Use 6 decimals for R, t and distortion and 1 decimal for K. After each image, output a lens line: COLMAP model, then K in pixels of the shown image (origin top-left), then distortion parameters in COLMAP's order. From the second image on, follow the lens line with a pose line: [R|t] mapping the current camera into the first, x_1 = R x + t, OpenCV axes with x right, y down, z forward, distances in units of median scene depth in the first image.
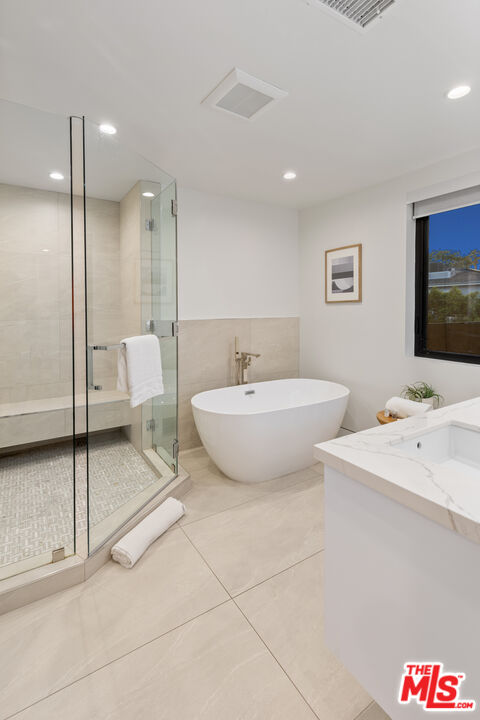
lens RADIAL K [[344.2, 0, 237.9], [0, 344.2, 321.4], [0, 0, 1]] dist [0.001973, 0.000193]
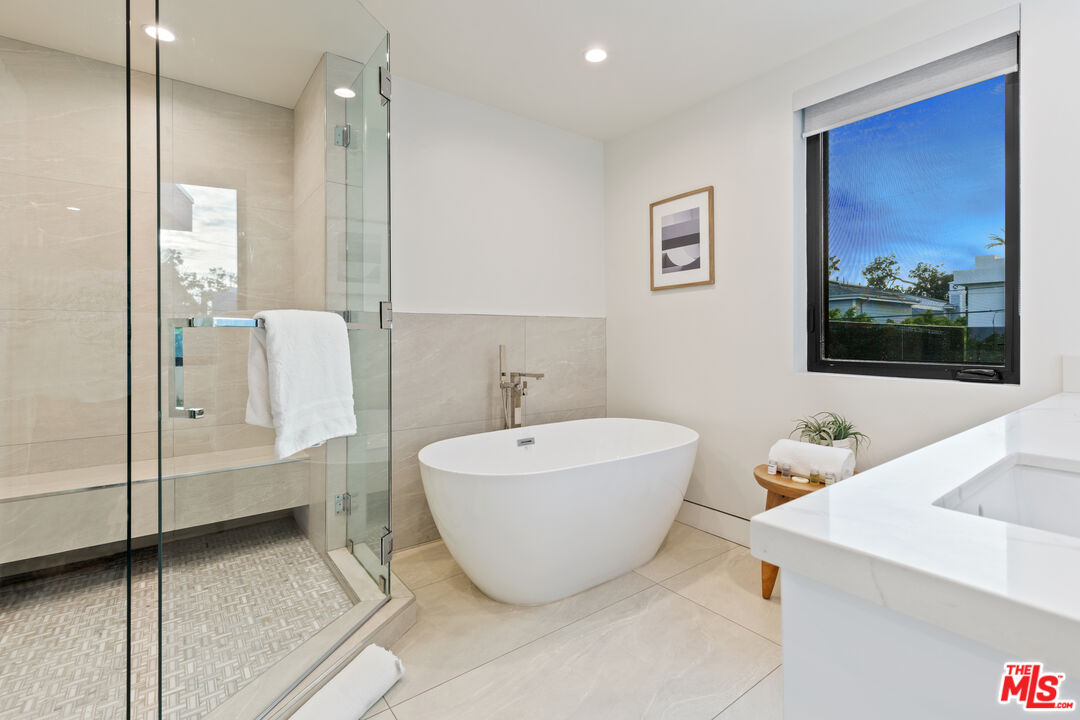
lens RADIAL K [[498.4, 0, 545.6], [0, 498.4, 344.2], [0, 0, 1]] dist [0.001055, 0.000923]
pose [[0.995817, -0.001630, 0.091360, -0.008462], [0.003920, 0.999683, -0.024885, 0.071868], [-0.091291, 0.025139, 0.995507, 0.187968]]
